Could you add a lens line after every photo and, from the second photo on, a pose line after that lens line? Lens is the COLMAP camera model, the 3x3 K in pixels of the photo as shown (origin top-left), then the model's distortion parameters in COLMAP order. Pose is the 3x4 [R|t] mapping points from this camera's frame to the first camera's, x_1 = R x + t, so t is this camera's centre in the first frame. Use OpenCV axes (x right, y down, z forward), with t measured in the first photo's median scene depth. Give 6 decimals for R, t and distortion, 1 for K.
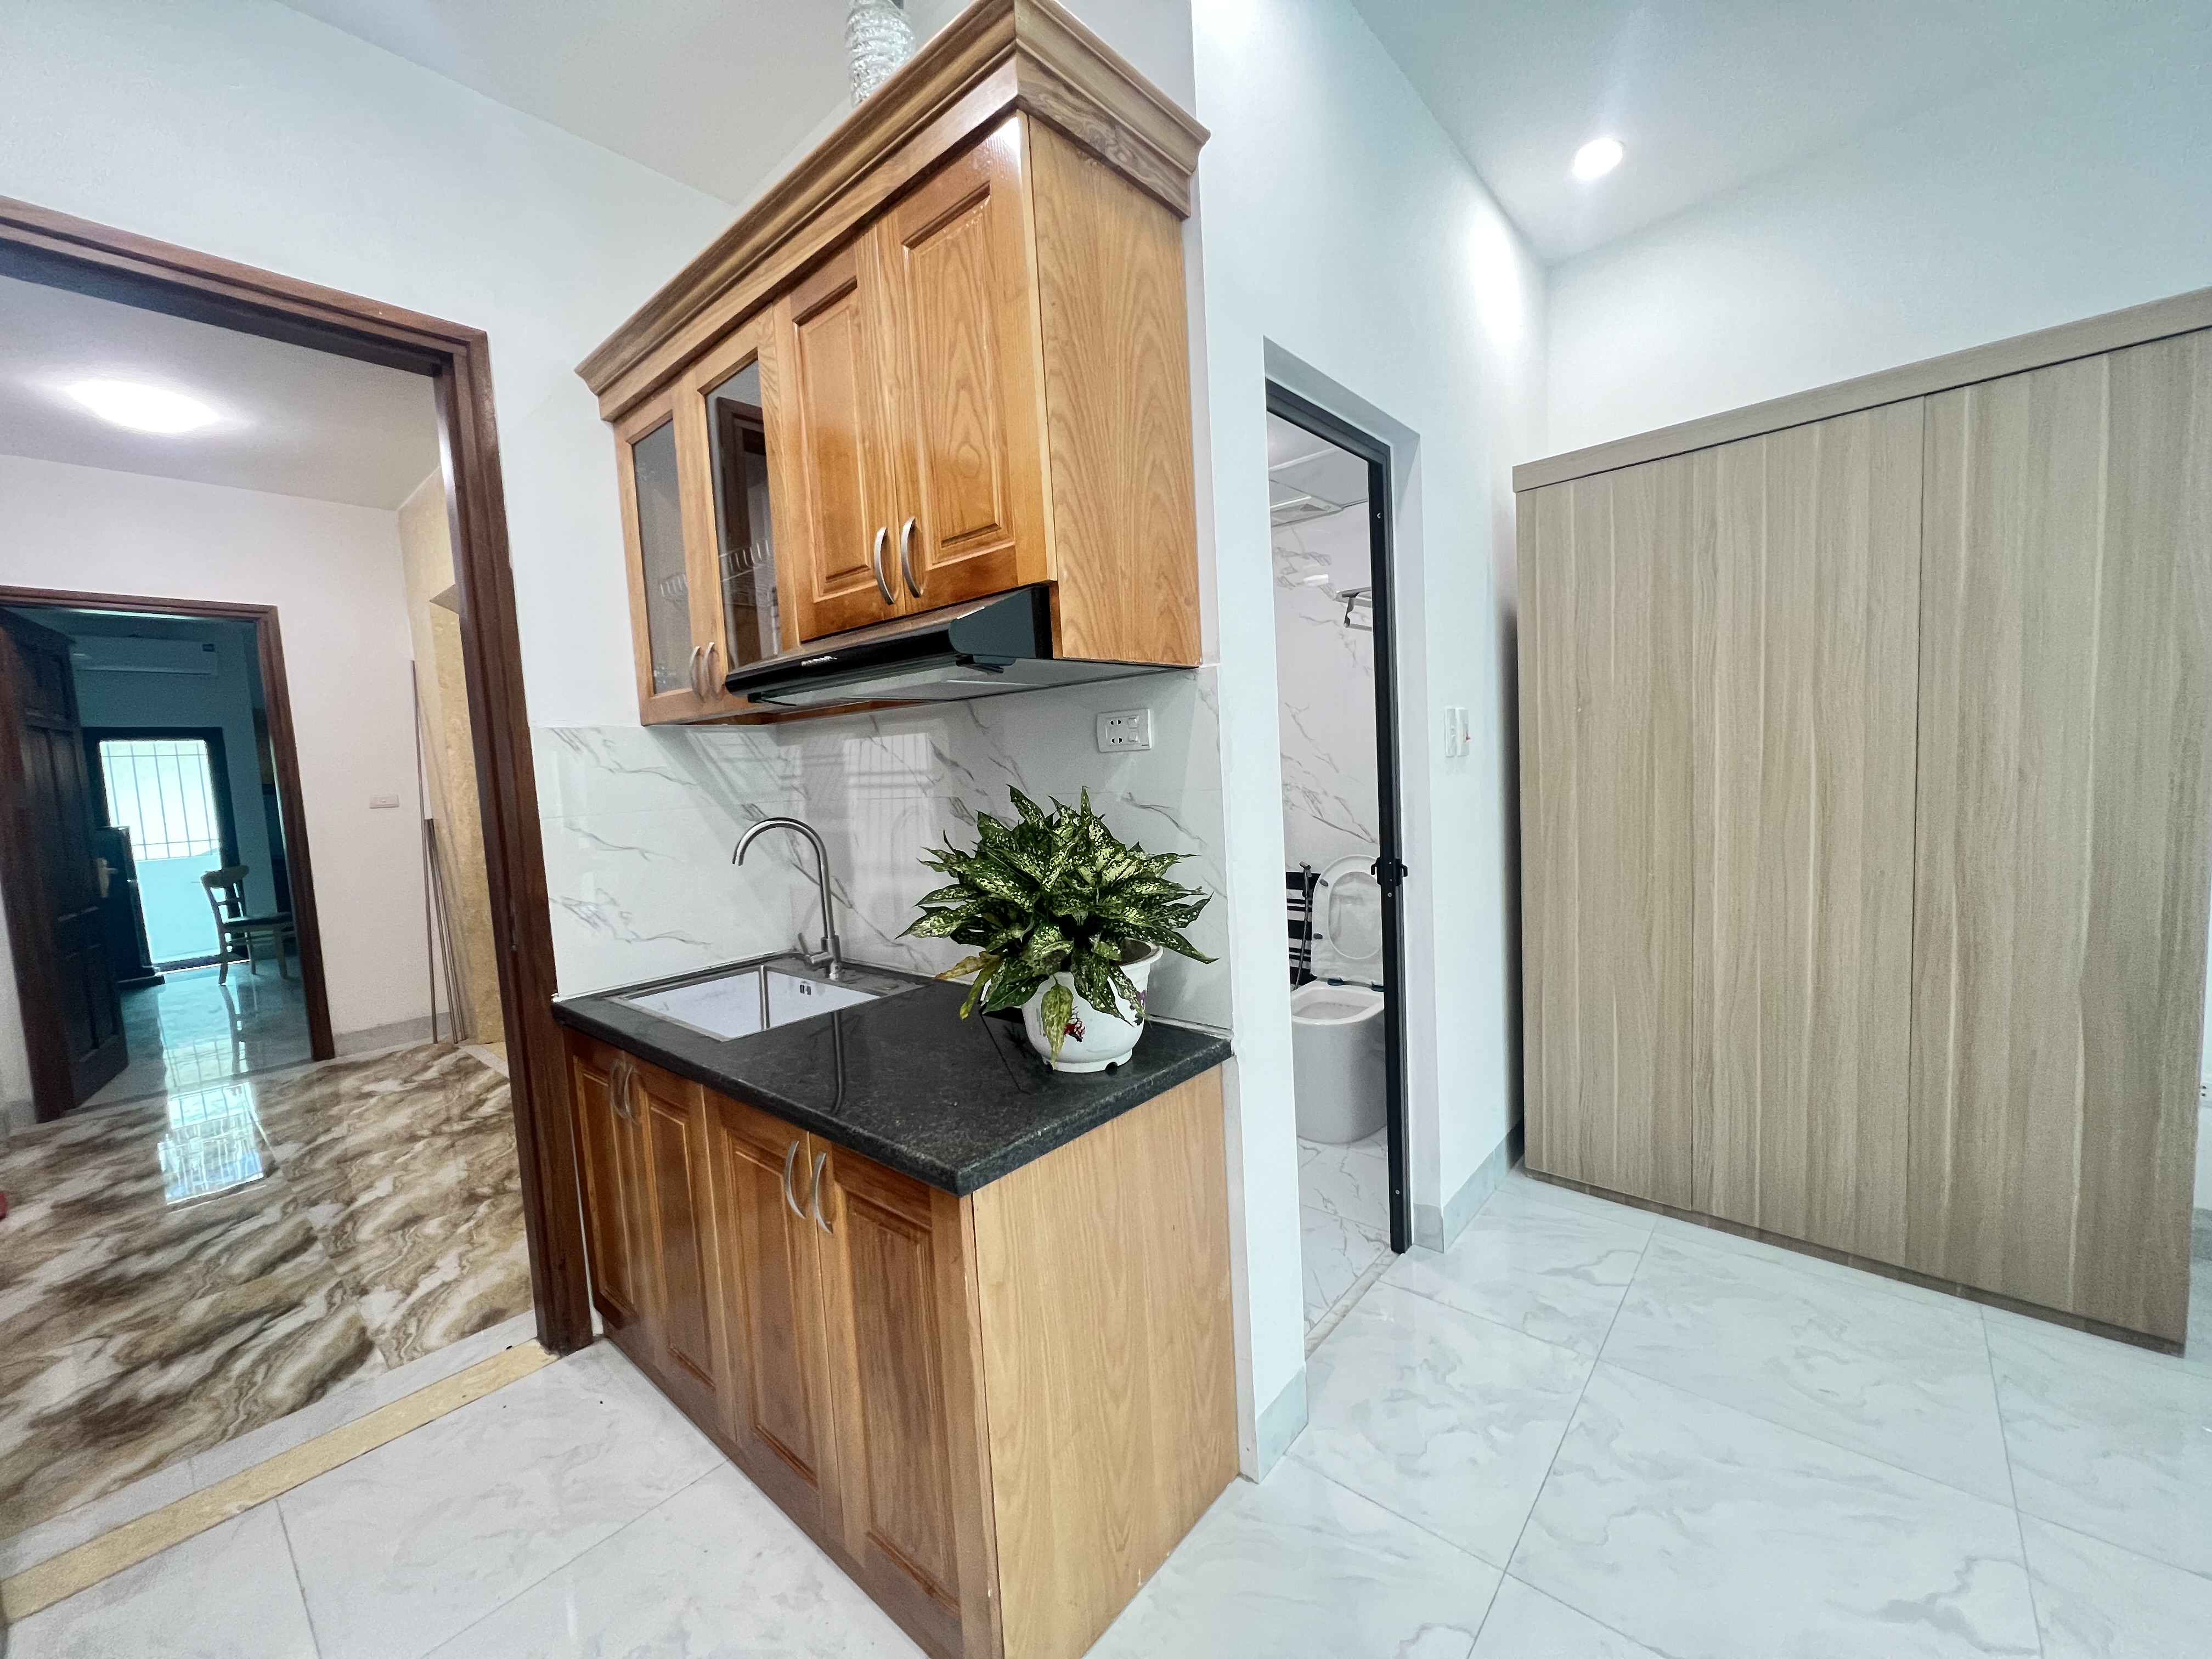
lens RADIAL K [[882.7, 0, 1108.4], [0, 882.7, 836.8], [0, 0, 1]] dist [-0.001368, -0.000126]
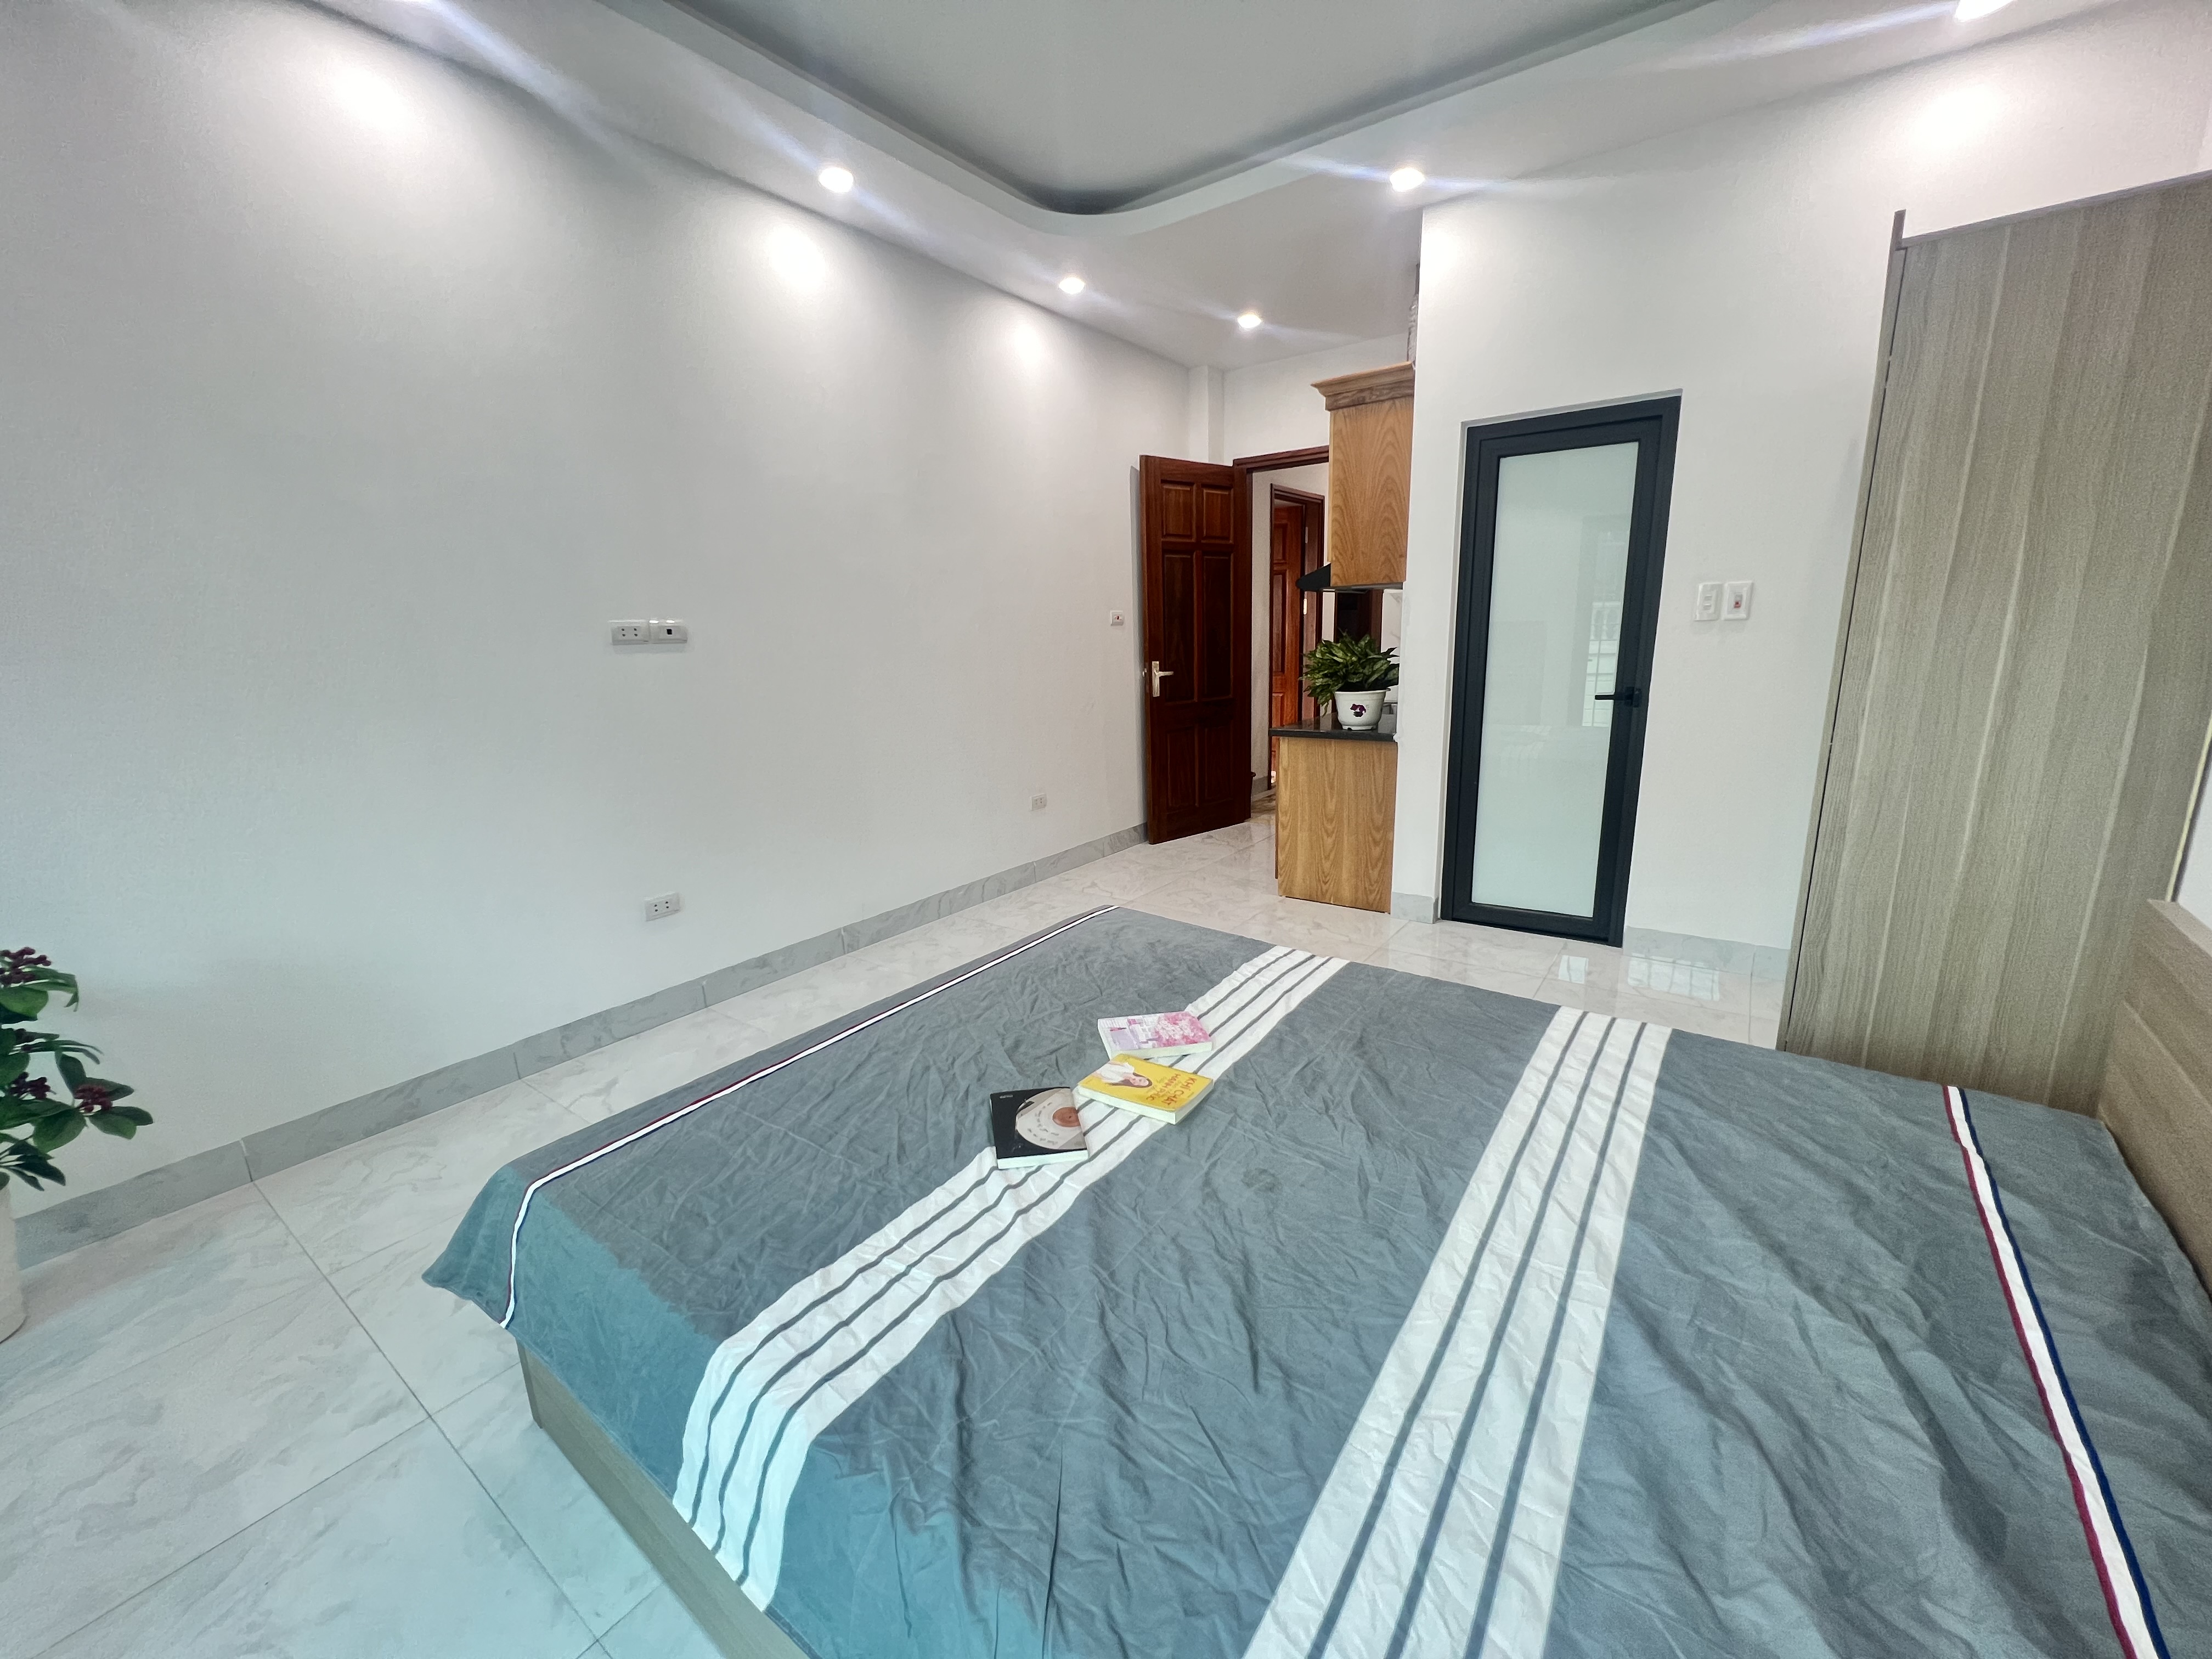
lens RADIAL K [[885.9, 0, 1106.5], [0, 885.9, 832.9], [0, 0, 1]] dist [0.001274, -0.000244]
pose [[0.086064, 0.277495, -0.956864, 1.881432], [-0.056172, 0.960252, 0.273425, -0.106586], [0.994705, 0.030217, 0.098231, -0.043175]]
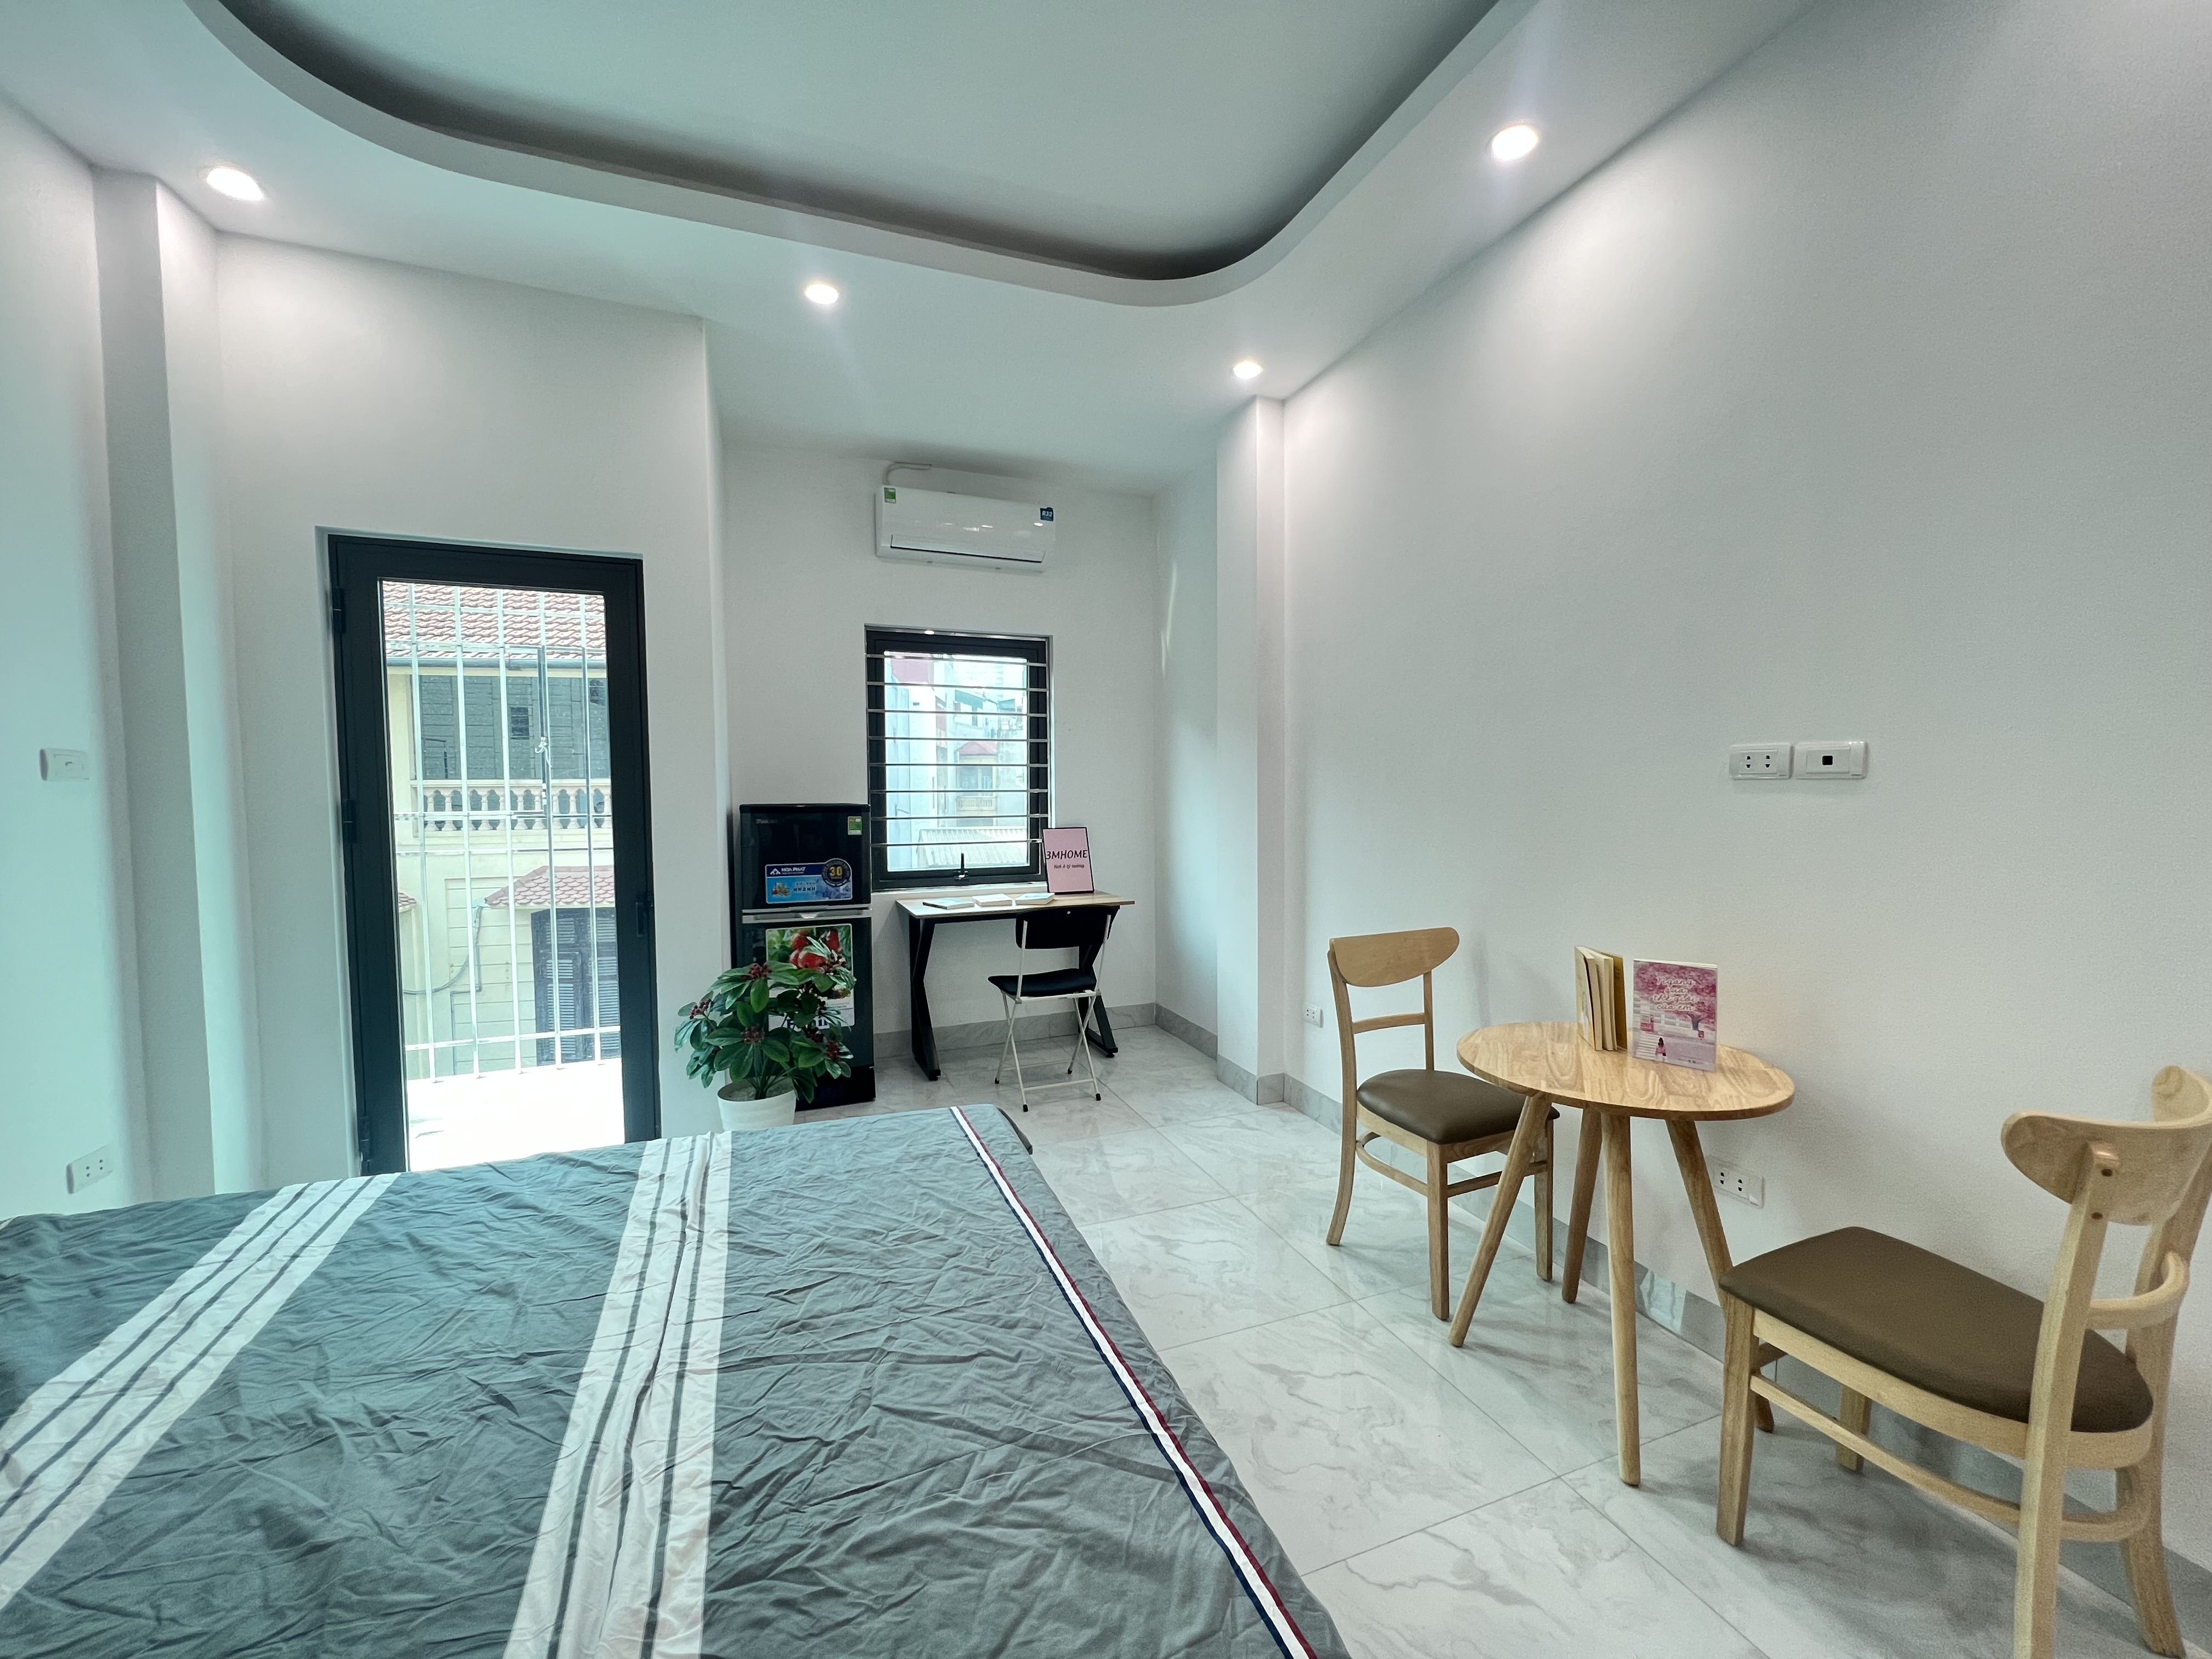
lens RADIAL K [[890.7, 0, 1106.0], [0, 890.7, 829.5], [0, 0, 1]] dist [-0.000252, 0.000212]
pose [[-0.879503, 0.034947, 0.474608, 0.548747], [0.090707, 0.991327, 0.095095, -0.064870], [-0.467168, 0.126687, -0.875045, 0.463765]]
